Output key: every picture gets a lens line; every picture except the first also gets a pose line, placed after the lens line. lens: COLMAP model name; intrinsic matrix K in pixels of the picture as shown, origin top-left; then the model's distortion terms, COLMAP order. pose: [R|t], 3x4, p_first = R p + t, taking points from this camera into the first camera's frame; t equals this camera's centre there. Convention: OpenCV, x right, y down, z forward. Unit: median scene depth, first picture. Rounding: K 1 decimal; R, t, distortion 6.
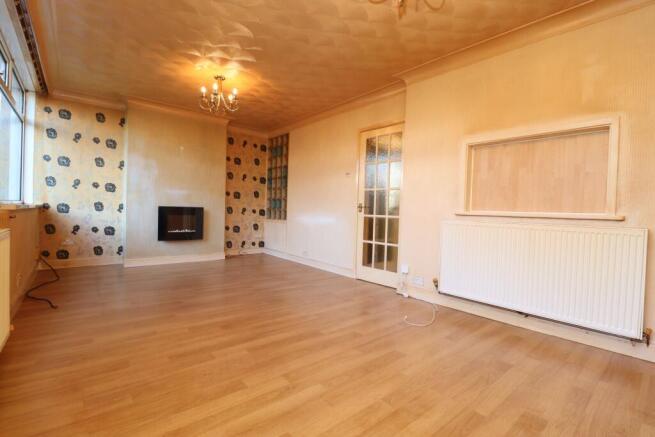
lens RADIAL K [[305.0, 0, 327.9], [0, 305.0, 214.7], [0, 0, 1]] dist [-0.005055, -0.000824]
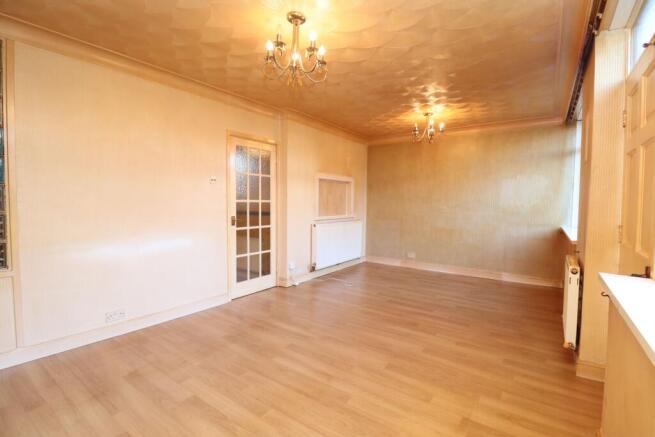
lens RADIAL K [[305.0, 0, 327.6], [0, 305.0, 218.6], [0, 0, 1]] dist [-0.005055, -0.000824]
pose [[-0.260219, -0.088670, 0.961470, -0.874032], [-0.003547, 0.995855, 0.090881, -0.118591], [-0.965543, 0.020239, -0.259455, 1.021037]]
